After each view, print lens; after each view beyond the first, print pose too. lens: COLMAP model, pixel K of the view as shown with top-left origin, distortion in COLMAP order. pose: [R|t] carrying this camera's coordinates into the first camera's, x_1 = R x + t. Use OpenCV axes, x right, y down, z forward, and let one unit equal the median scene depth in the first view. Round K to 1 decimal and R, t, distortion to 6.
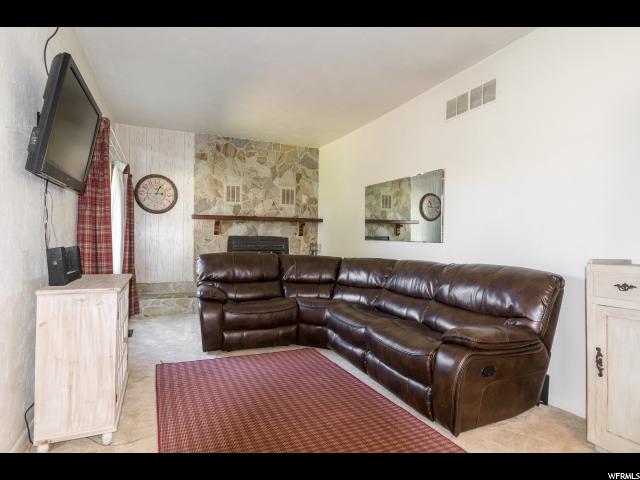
lens RADIAL K [[363.8, 0, 317.7], [0, 363.8, 239.7], [0, 0, 1]] dist [0.030983, 0.000554]
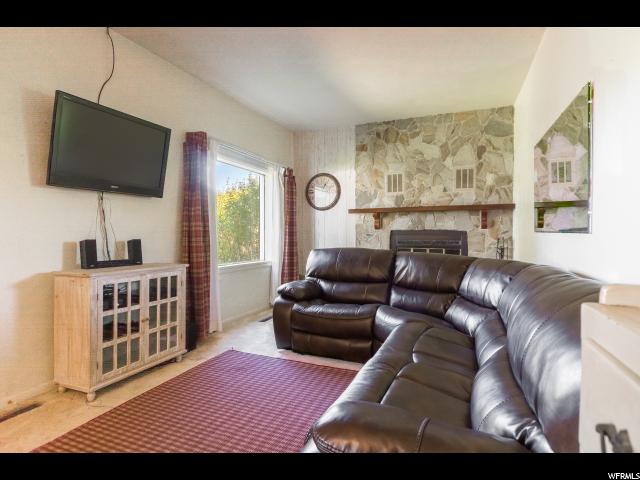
lens RADIAL K [[363.8, 0, 319.1], [0, 363.8, 238.6], [0, 0, 1]] dist [0.030983, 0.000554]
pose [[0.698185, -0.006151, -0.715891, 0.271044], [0.006161, 0.999978, -0.002583, 0.010980], [0.715891, -0.002607, 0.698207, 0.239078]]
